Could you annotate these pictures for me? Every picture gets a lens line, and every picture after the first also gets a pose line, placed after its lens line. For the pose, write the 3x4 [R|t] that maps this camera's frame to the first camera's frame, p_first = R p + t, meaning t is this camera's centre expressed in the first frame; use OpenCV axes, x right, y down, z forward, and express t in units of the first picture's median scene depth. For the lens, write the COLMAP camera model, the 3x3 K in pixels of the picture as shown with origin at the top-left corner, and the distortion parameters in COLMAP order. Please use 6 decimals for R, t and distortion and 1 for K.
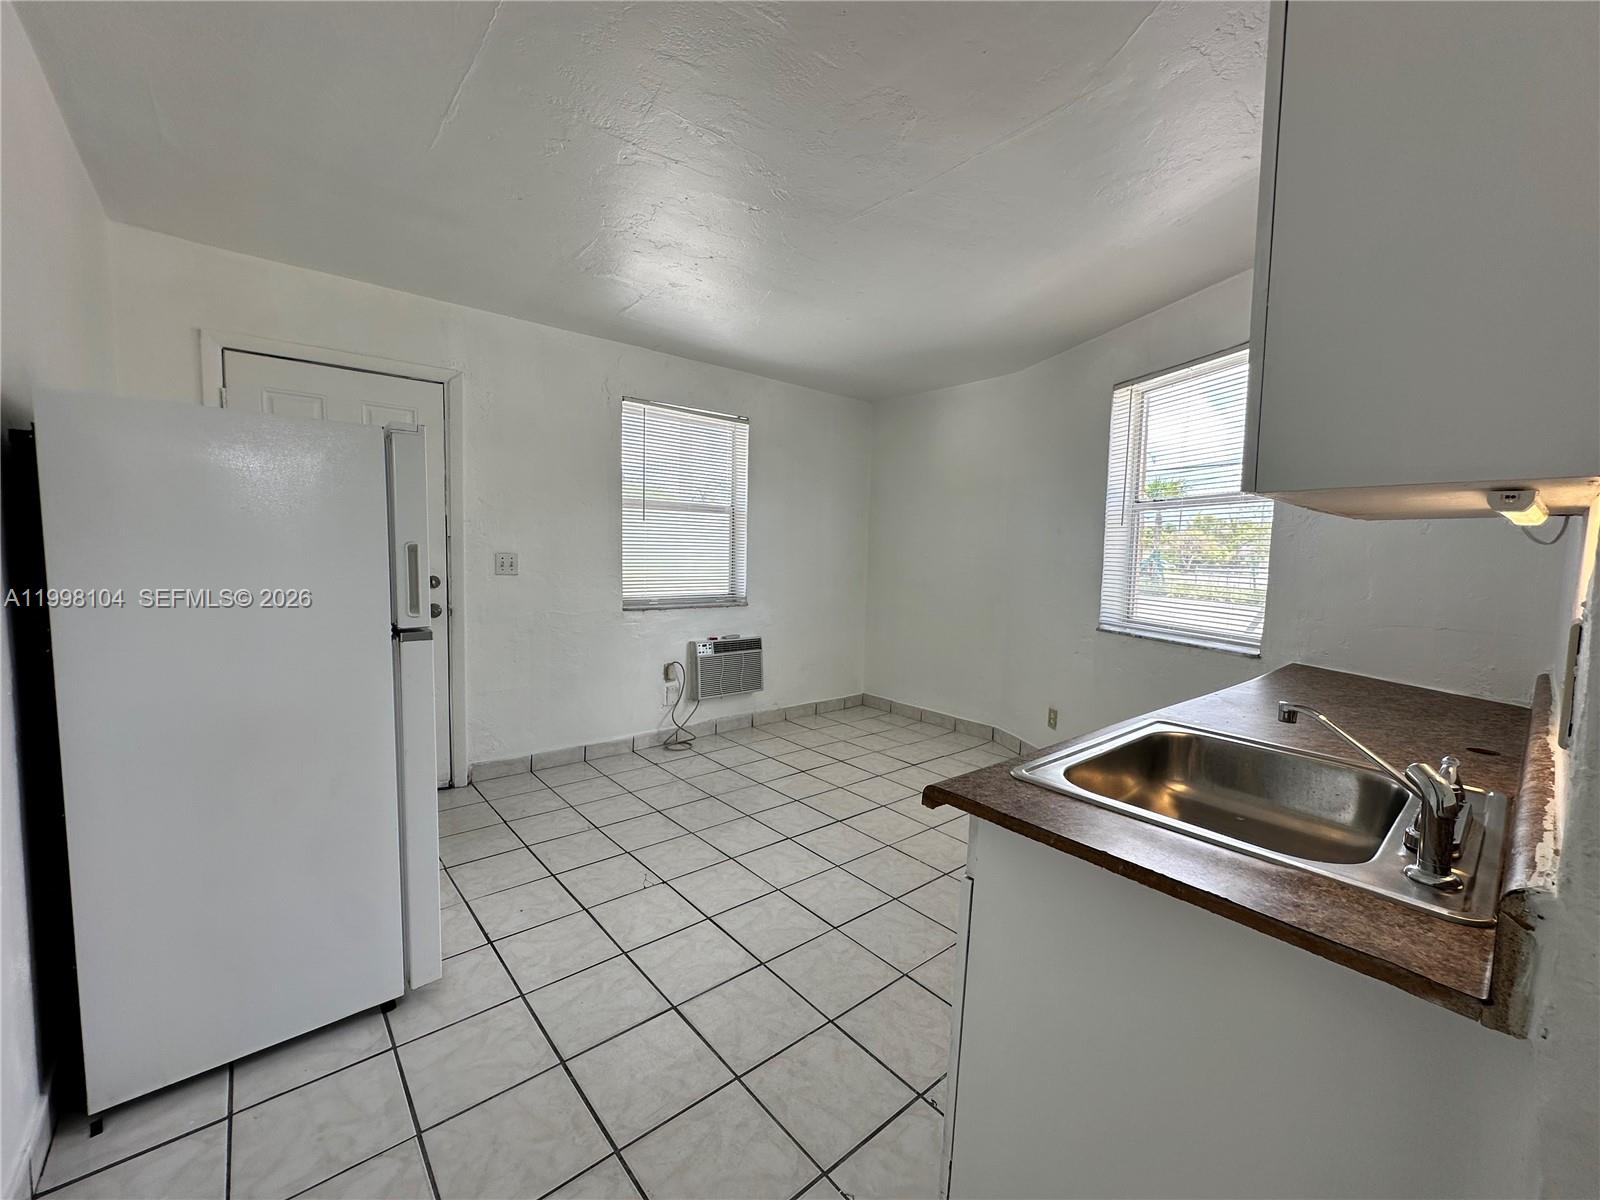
lens RADIAL K [[642.1, 0, 803.2], [0, 642.1, 602.5], [0, 0, 1]] dist [-0.004419, 0.001650]
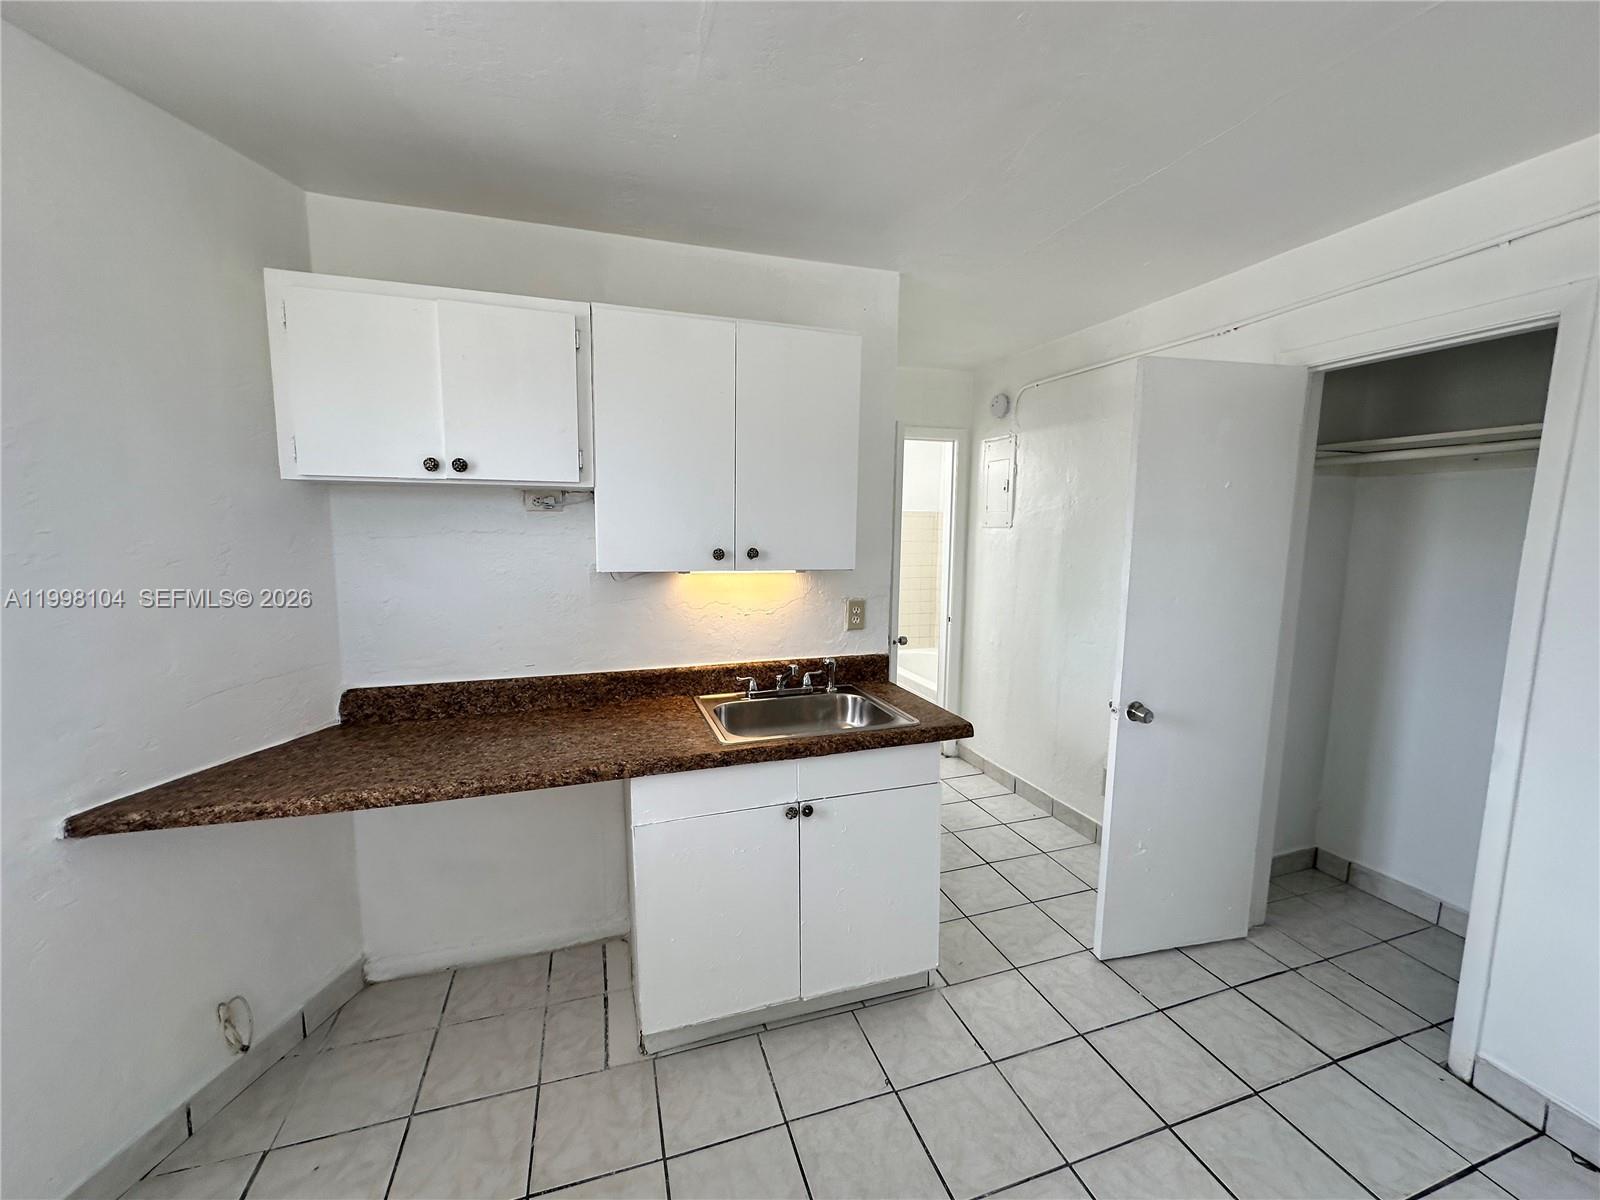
lens RADIAL K [[642.1, 0, 801.0], [0, 642.1, 597.9], [0, 0, 1]] dist [-0.004419, 0.001650]
pose [[-0.924996, -0.069689, 0.373530, -0.020716], [0.005939, 0.980266, 0.197595, -0.165396], [-0.379929, 0.184993, -0.906328, 1.012111]]
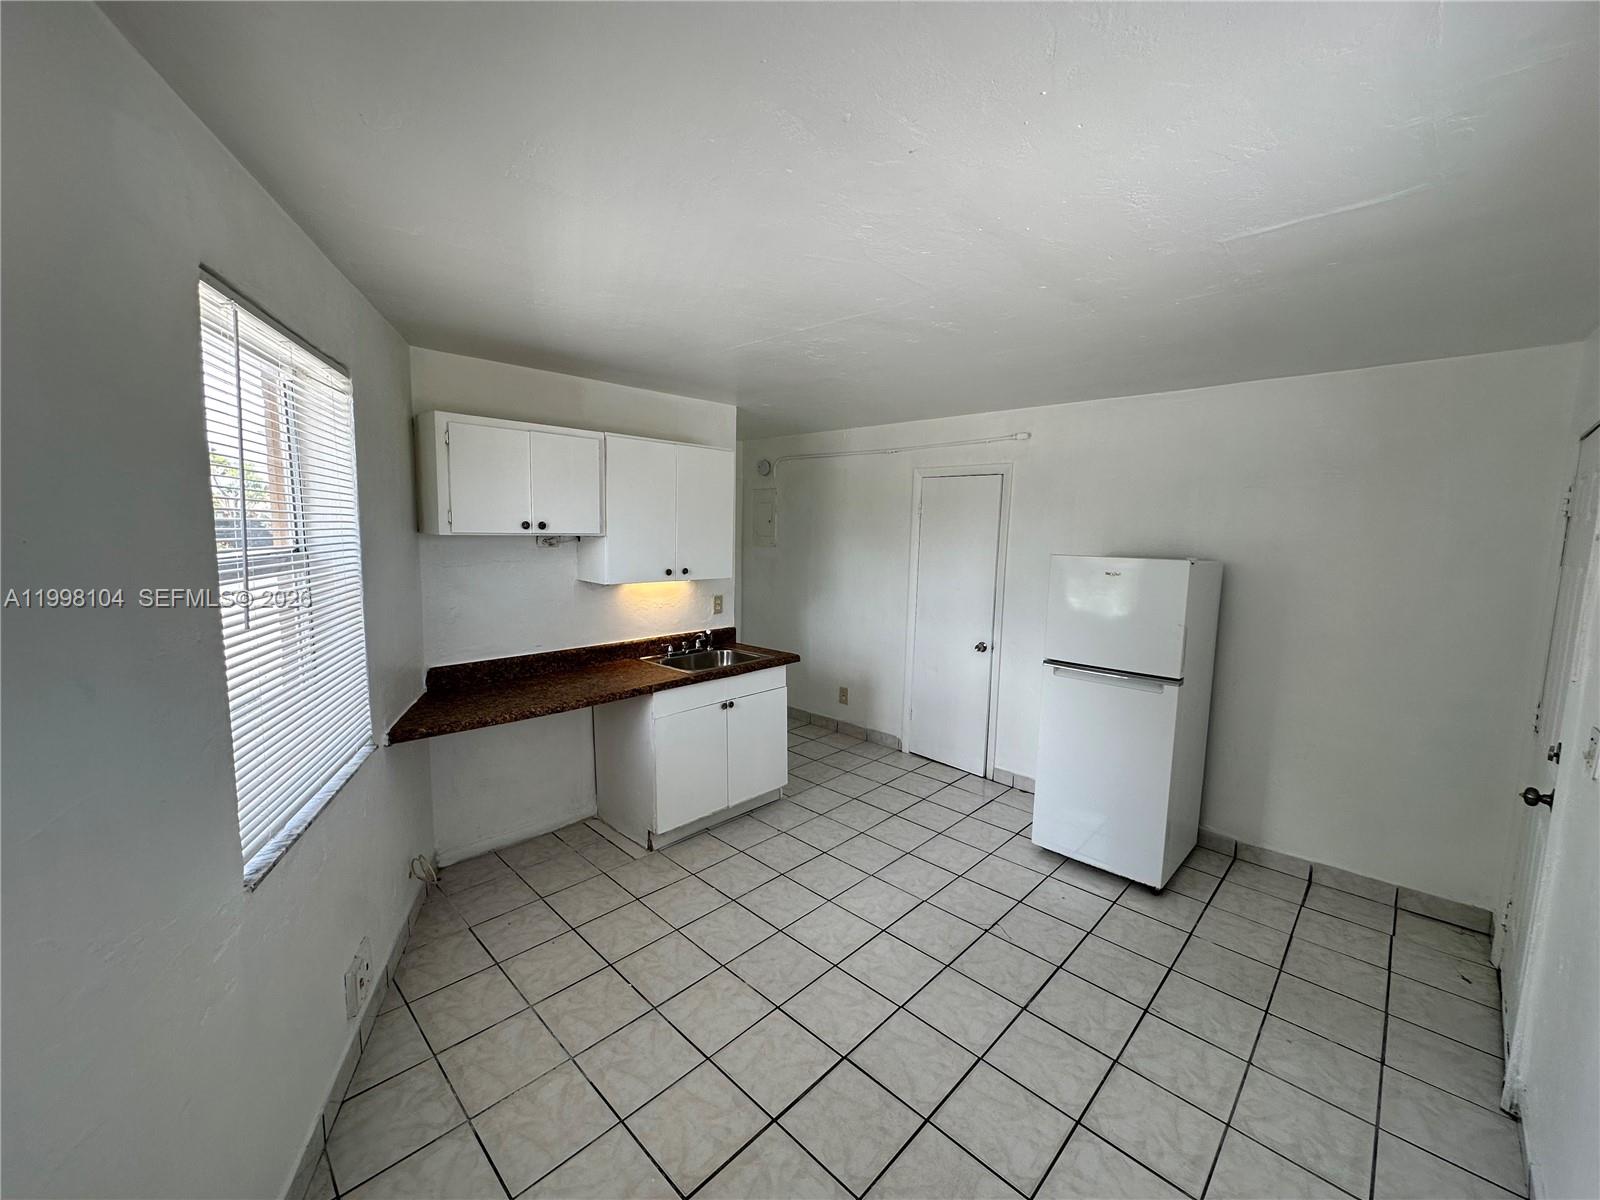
lens RADIAL K [[642.1, 0, 802.7], [0, 642.1, 595.6], [0, 0, 1]] dist [-0.004419, 0.001650]
pose [[-0.994414, -0.025031, -0.102538, 0.190991], [-0.043830, 0.981681, 0.185421, -0.269807], [0.096018, 0.188880, -0.977295, 1.641625]]
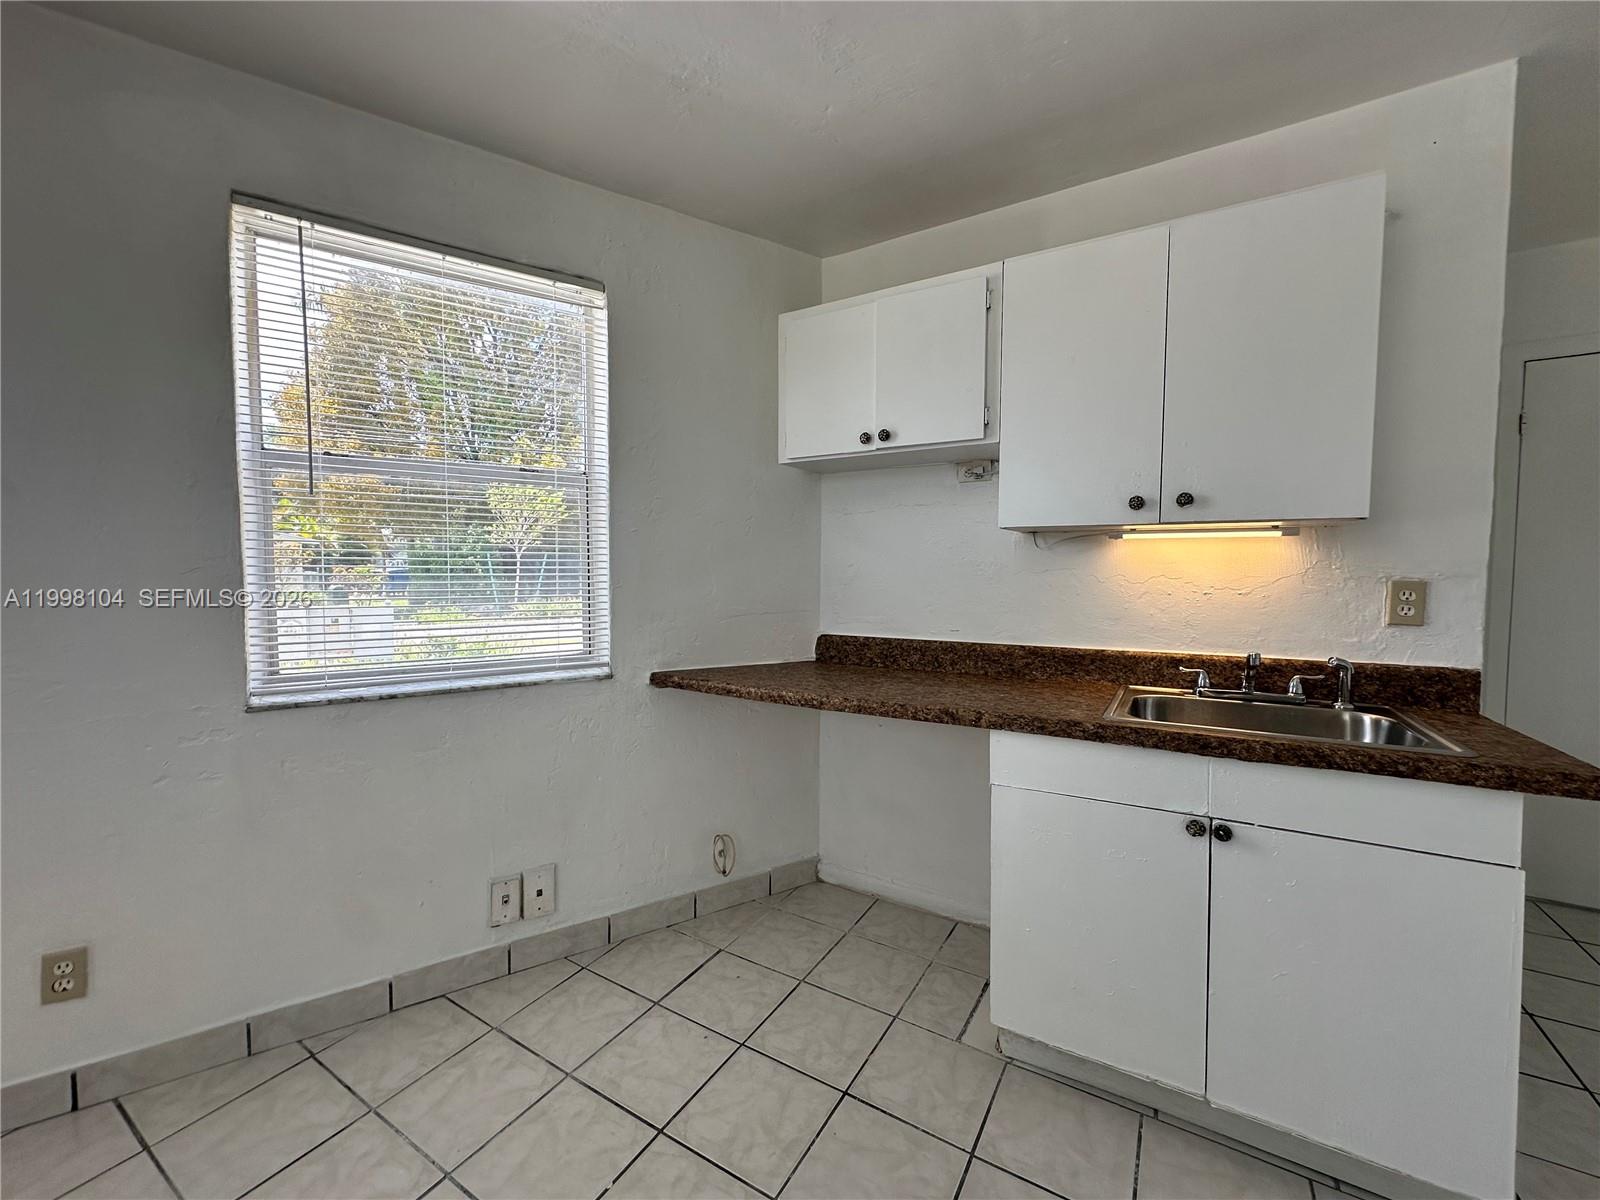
lens RADIAL K [[642.1, 0, 797.2], [0, 642.1, 598.9], [0, 0, 1]] dist [-0.004419, 0.001650]
pose [[-0.317333, -0.062114, 0.946278, -0.132330], [0.069637, 0.993632, 0.088576, -0.062614], [-0.945754, 0.094004, -0.310987, 0.889270]]
